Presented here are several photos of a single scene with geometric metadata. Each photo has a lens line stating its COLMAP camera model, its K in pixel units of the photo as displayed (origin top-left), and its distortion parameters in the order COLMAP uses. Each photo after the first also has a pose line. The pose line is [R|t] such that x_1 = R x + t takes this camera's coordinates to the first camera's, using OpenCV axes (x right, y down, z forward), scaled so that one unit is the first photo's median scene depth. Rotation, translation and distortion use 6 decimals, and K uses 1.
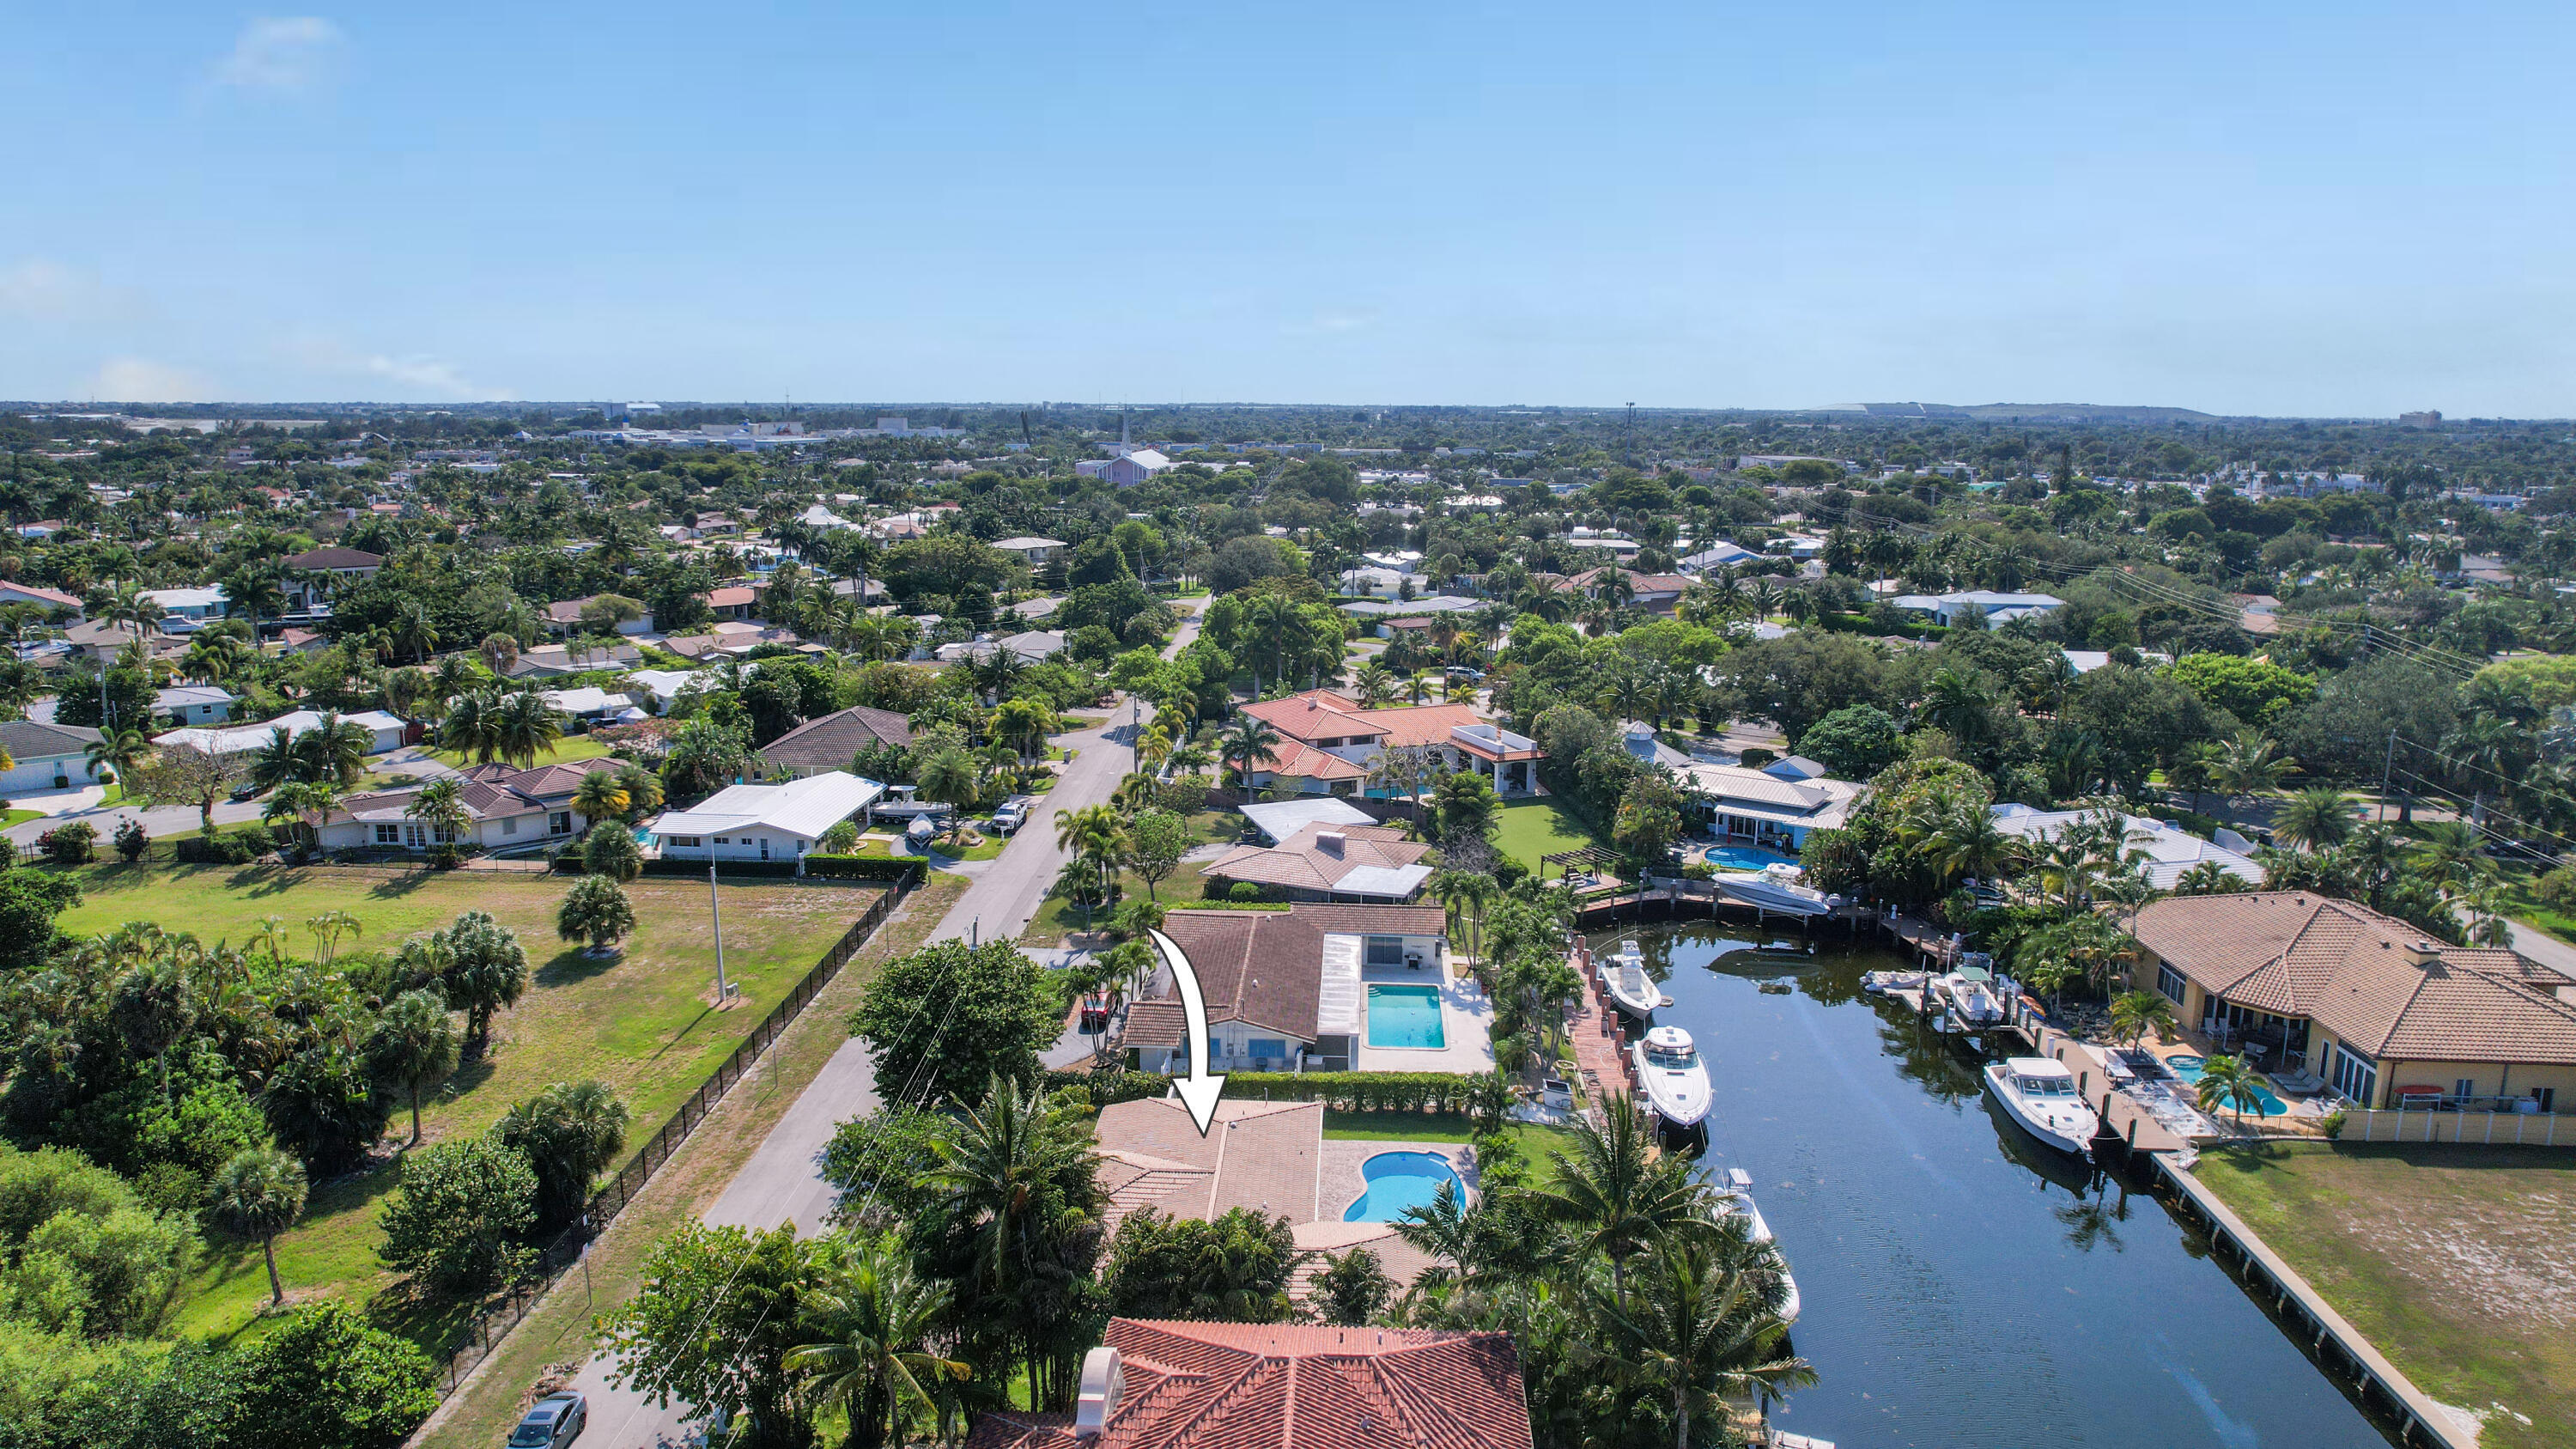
lens RADIAL K [[1653.6, 0, 1288.0], [0, 1653.6, 724.5], [0, 0, 1]] dist [-0.078117, 0.067437]
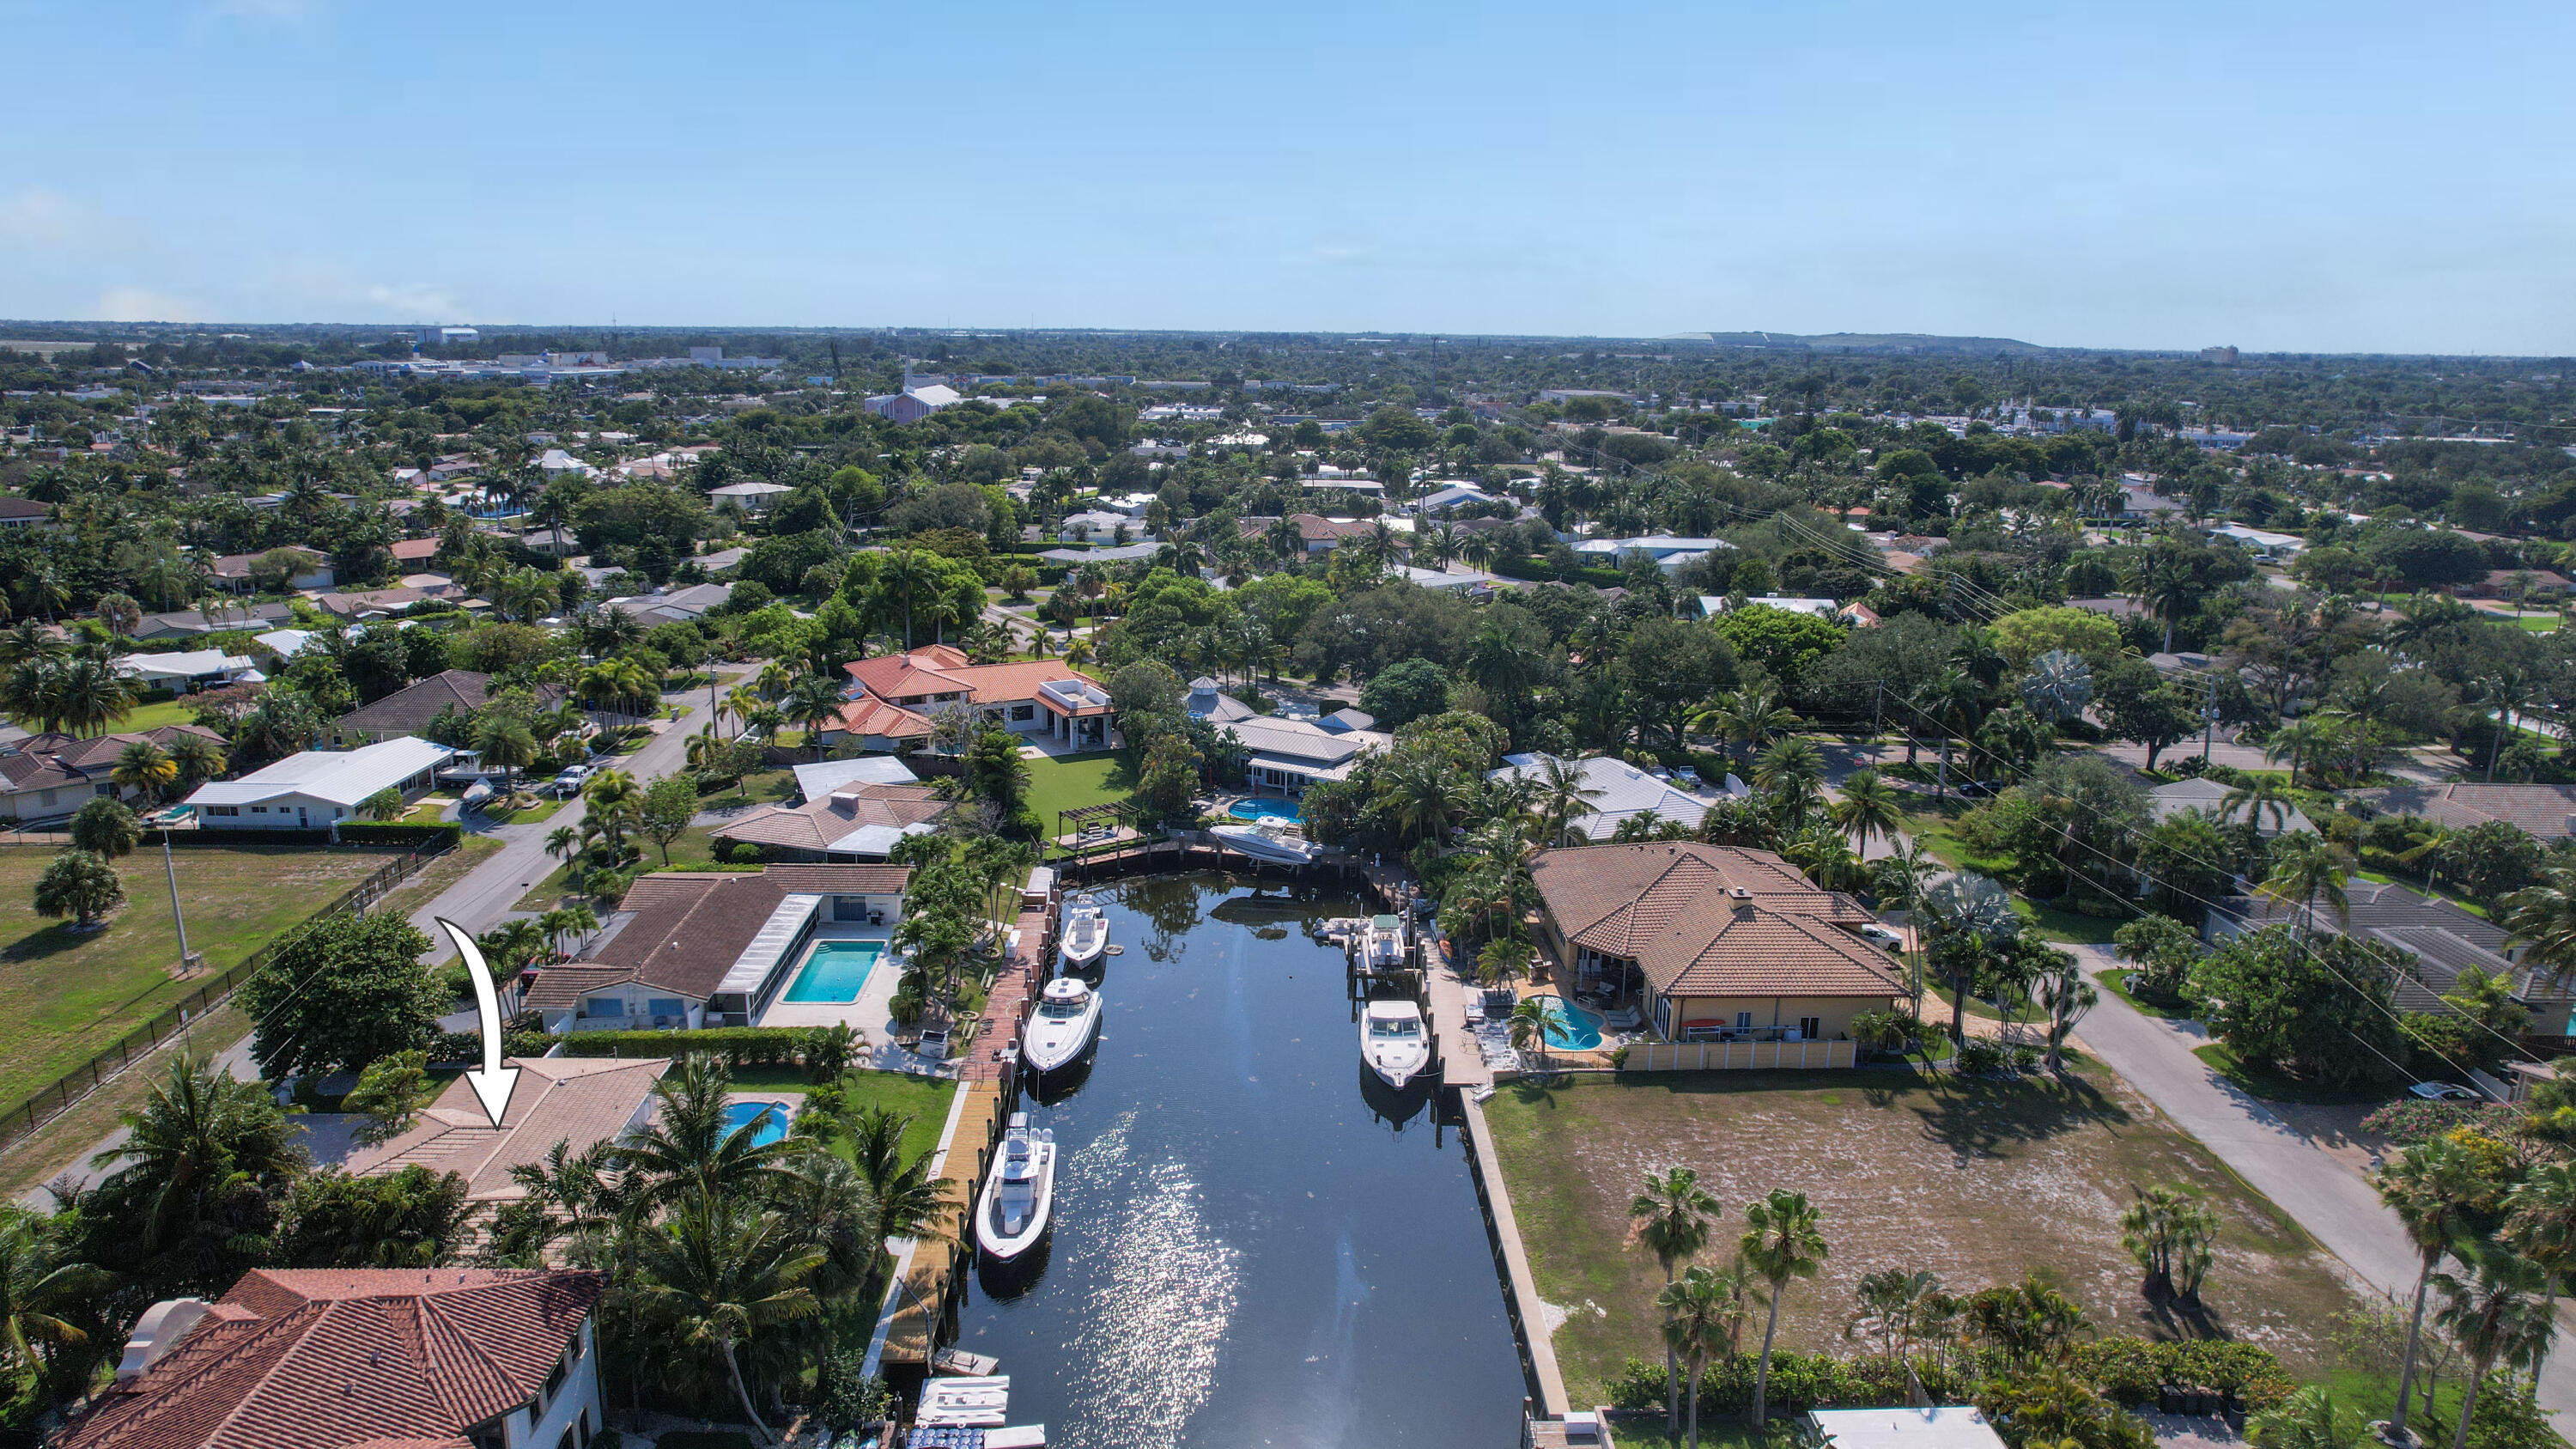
lens RADIAL K [[1653.6, 0, 1288.0], [0, 1653.6, 724.5], [0, 0, 1]] dist [-0.078117, 0.067437]
pose [[0.996242, -0.013666, 0.085534, 0.202819], [0.009973, 0.999005, 0.043462, -0.019244], [-0.086043, -0.042446, 0.995387, -0.055549]]
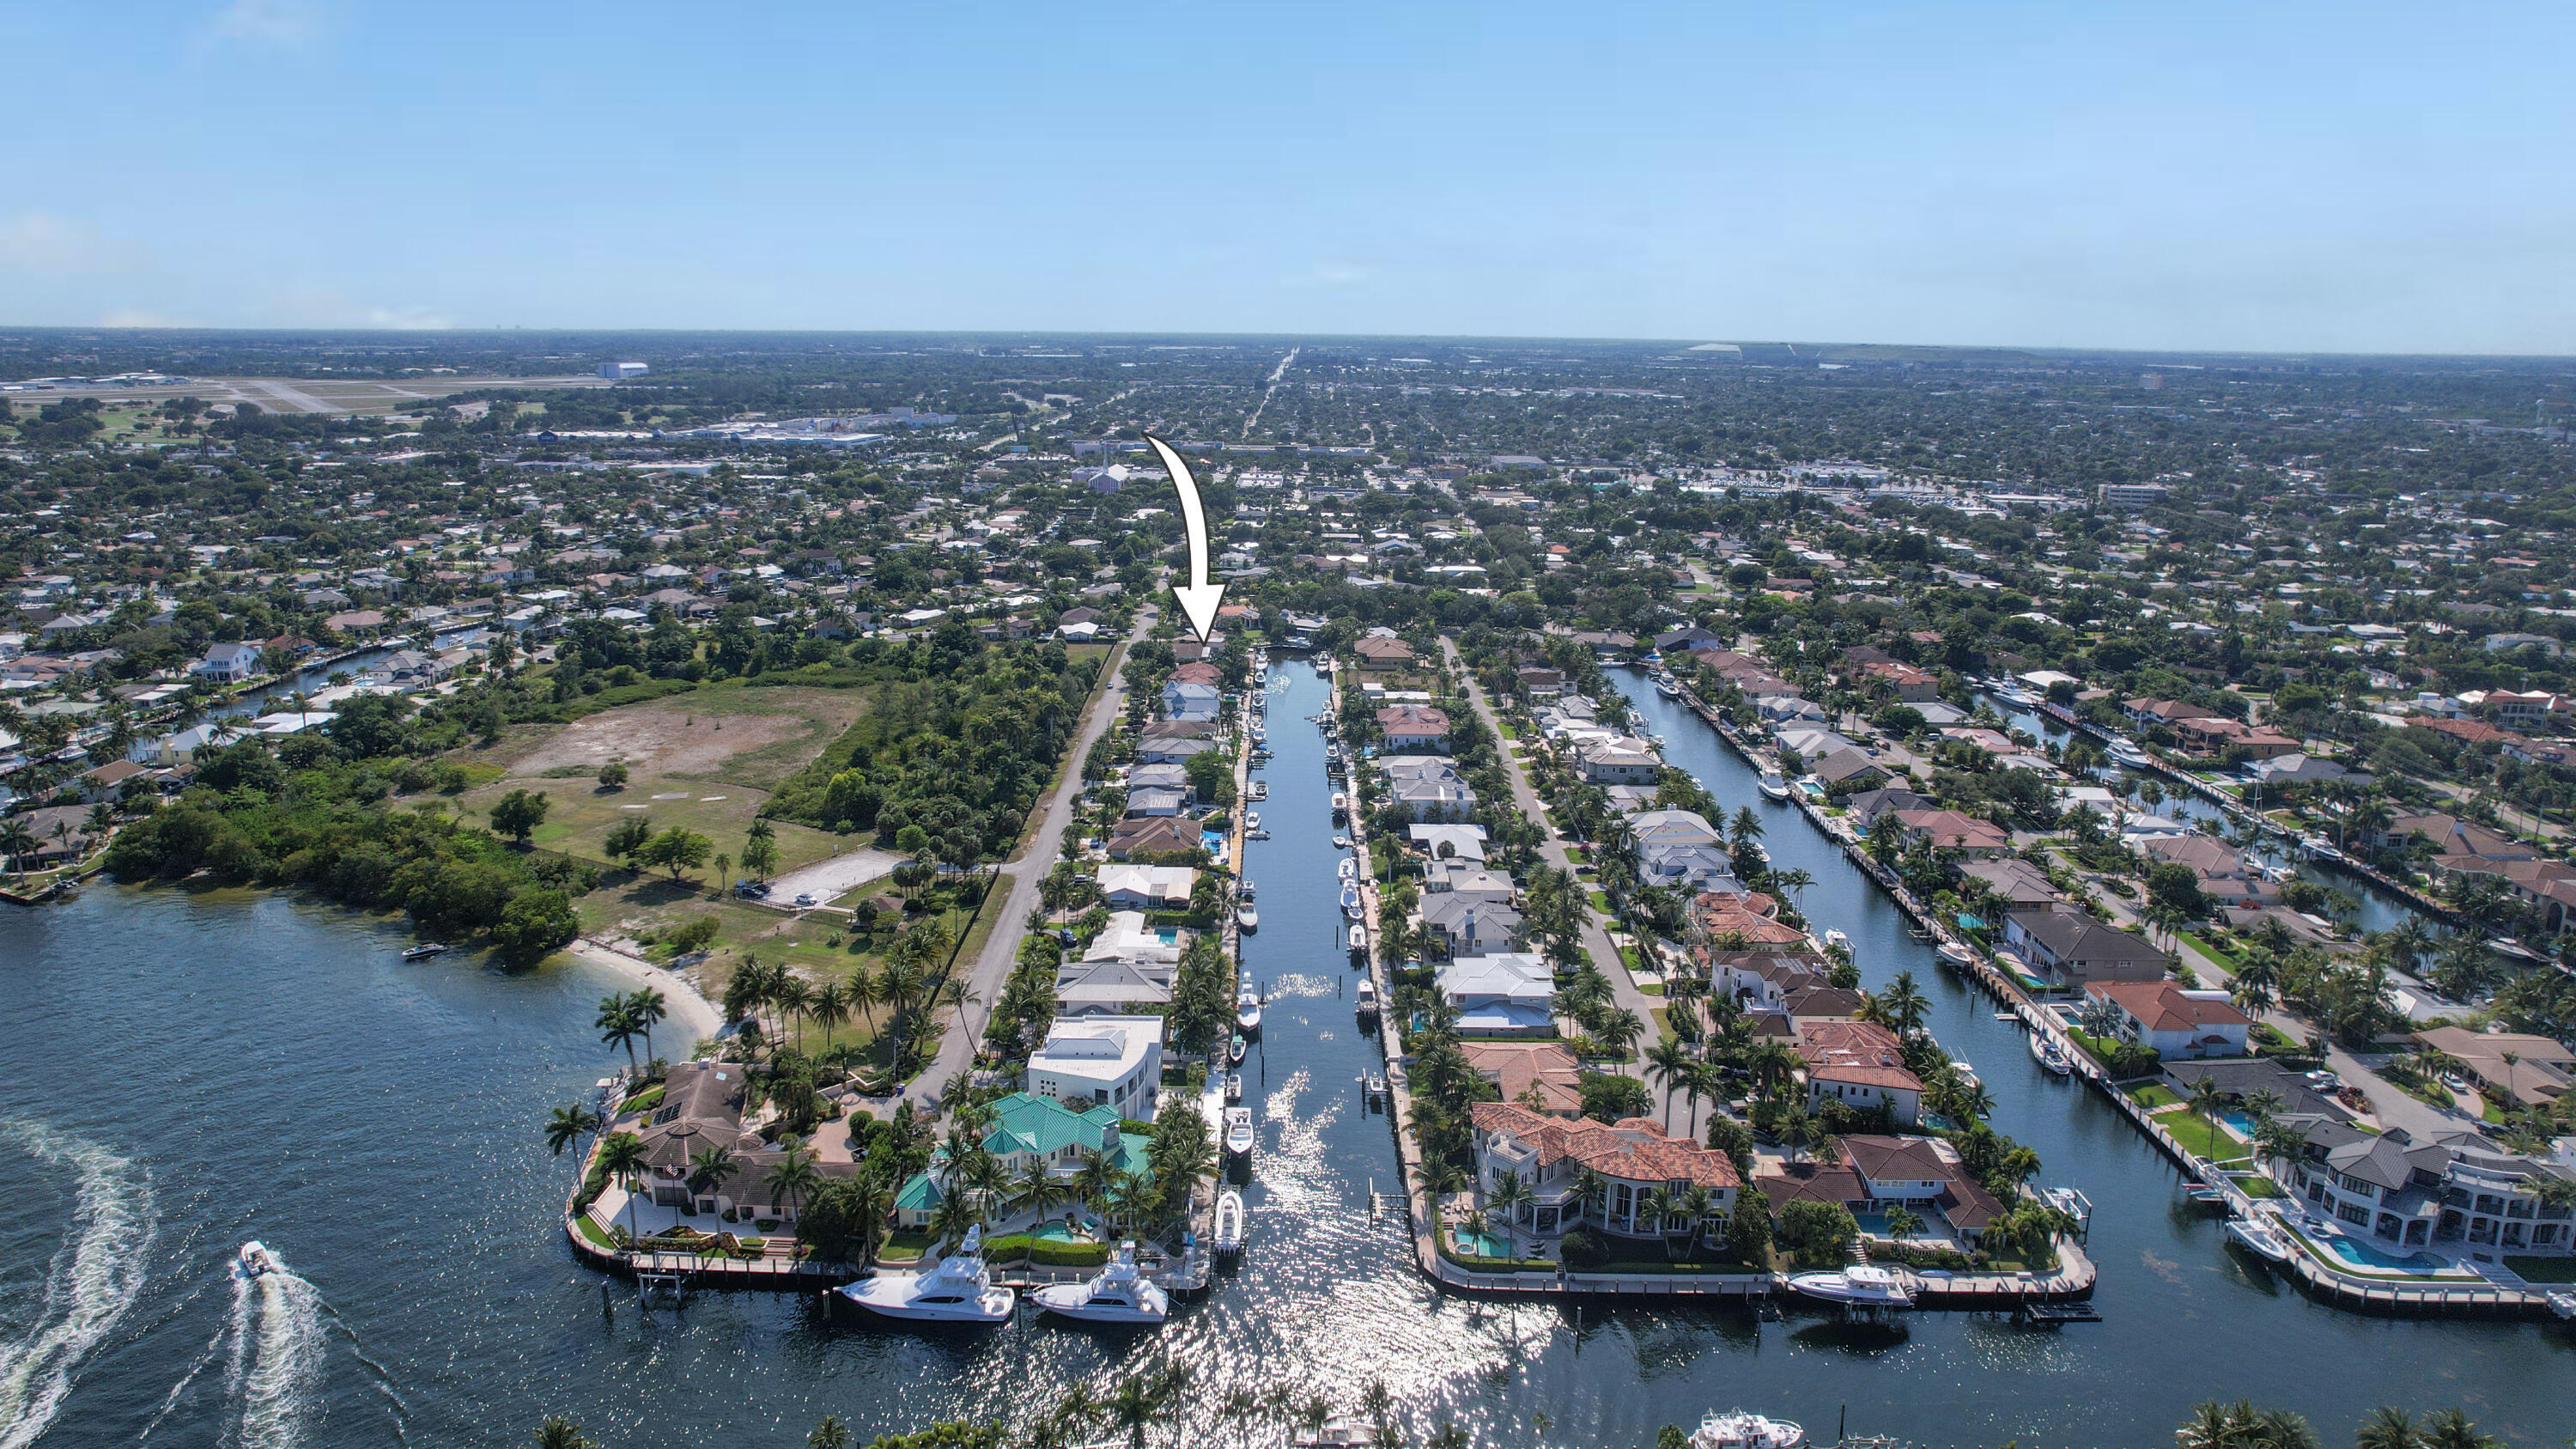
lens RADIAL K [[1653.6, 0, 1288.0], [0, 1653.6, 724.5], [0, 0, 1]] dist [-0.078117, 0.067437]
pose [[0.998585, -0.010364, 0.052166, 0.006436], [0.007988, 0.998931, 0.045536, 0.111997], [-0.052582, -0.045054, 0.997600, -3.517757]]
